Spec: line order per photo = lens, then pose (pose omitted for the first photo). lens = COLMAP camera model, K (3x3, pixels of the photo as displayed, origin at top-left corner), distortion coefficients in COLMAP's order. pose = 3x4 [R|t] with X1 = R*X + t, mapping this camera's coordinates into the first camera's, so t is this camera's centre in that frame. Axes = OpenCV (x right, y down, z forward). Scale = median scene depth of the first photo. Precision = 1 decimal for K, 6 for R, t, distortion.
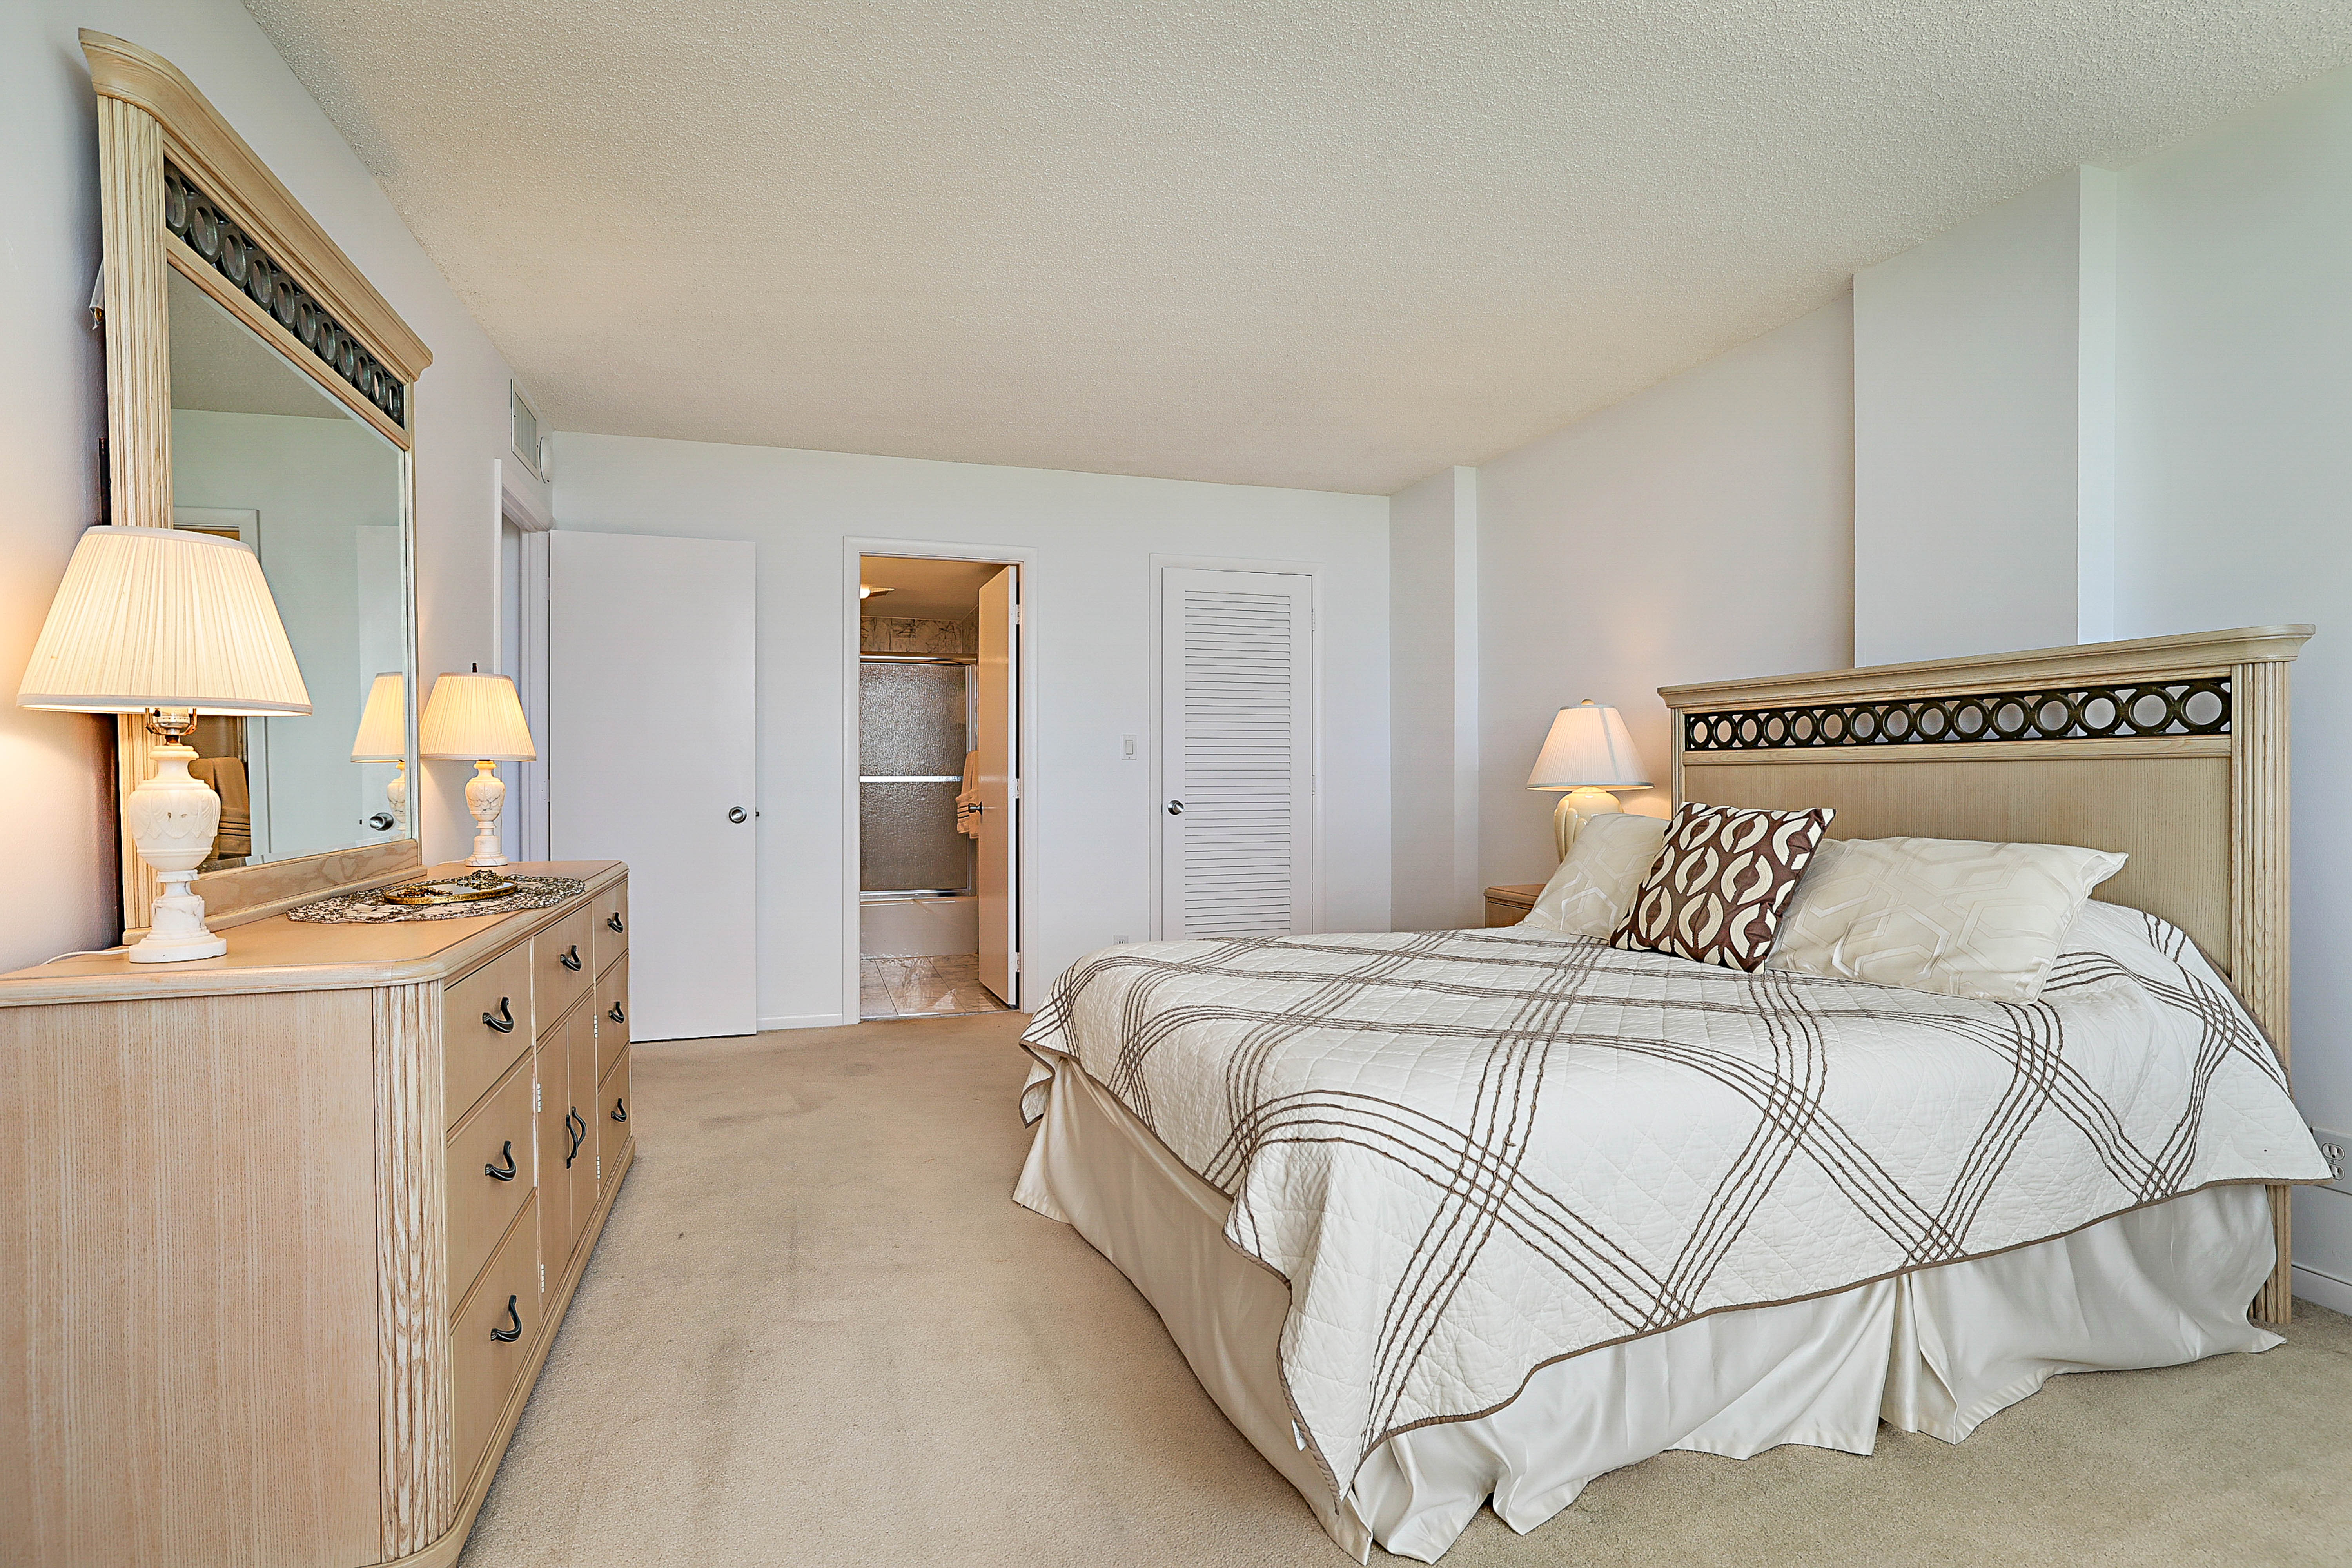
lens RADIAL K [[1140.7, 0, 1176.0], [0, 1140.7, 784.0], [0, 0, 1]] dist [0.000177, 0.000021]
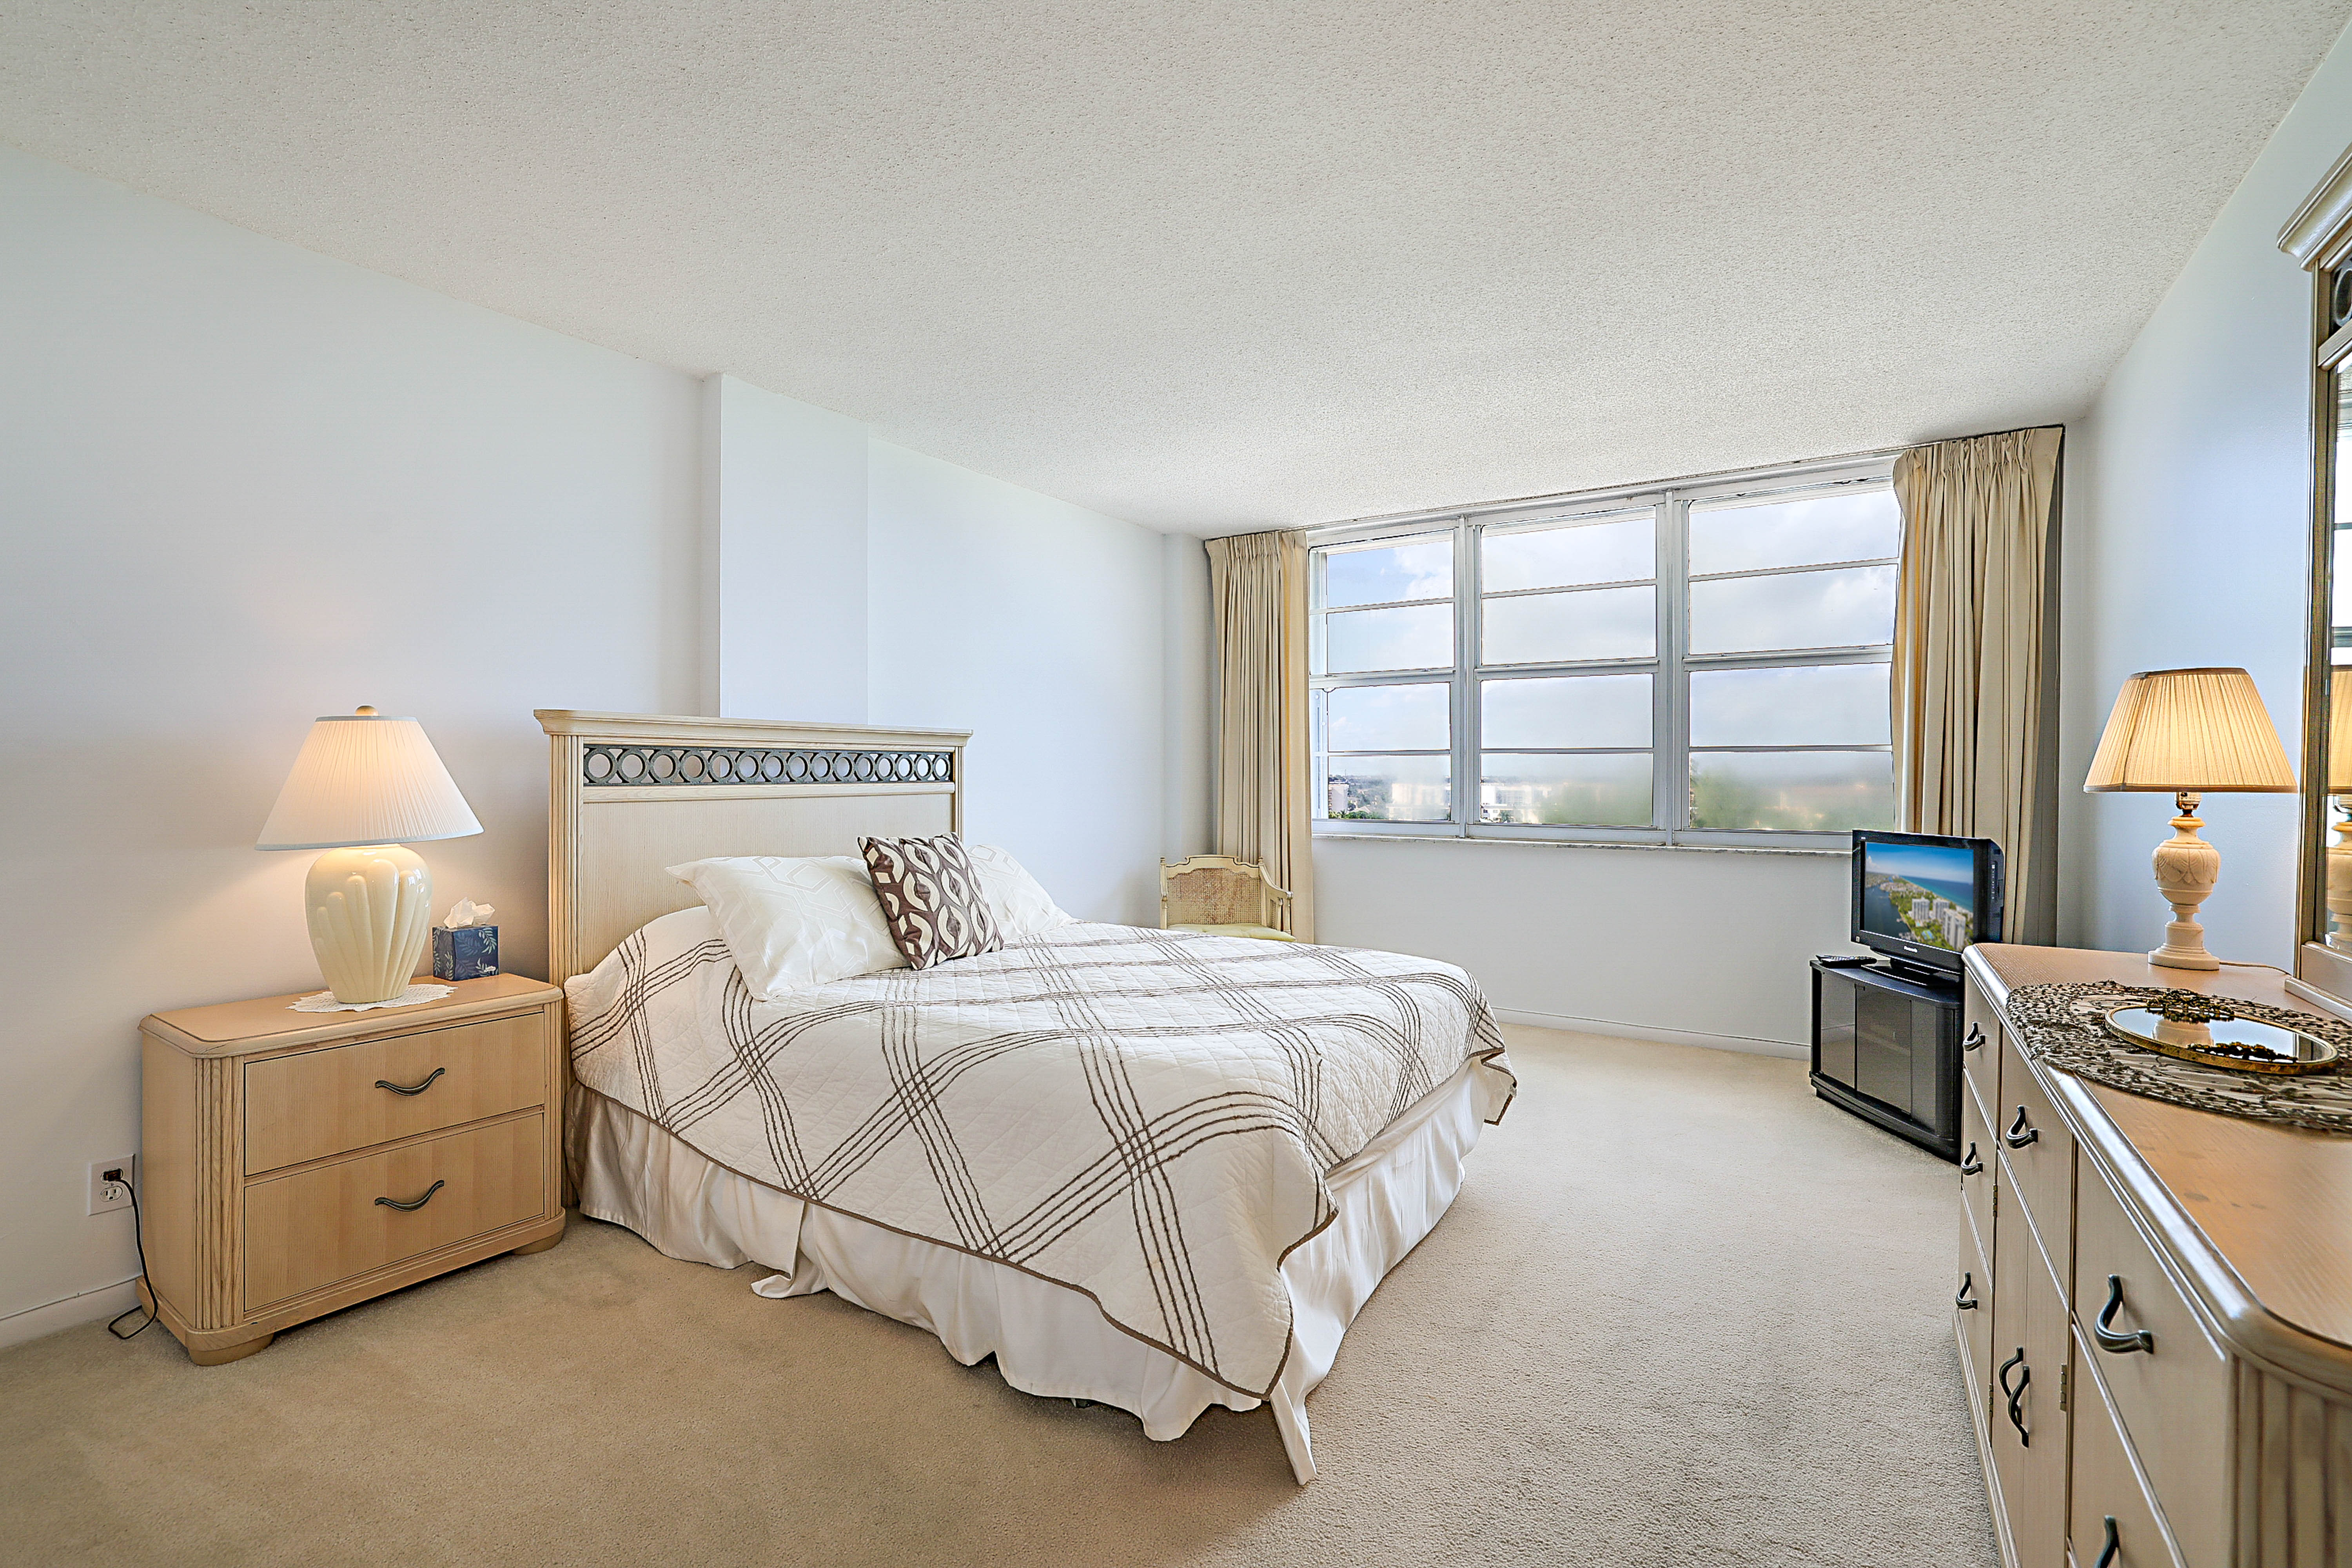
lens RADIAL K [[1040.5, 0, 1176.0], [0, 1040.5, 784.0], [0, 0, 1]] dist [-0.030070, 0.000080]
pose [[-0.634535, 0.027931, 0.772389, -0.525083], [0.037626, 0.999278, -0.005225, -0.010547], [-0.771978, 0.025747, -0.635128, 1.327712]]
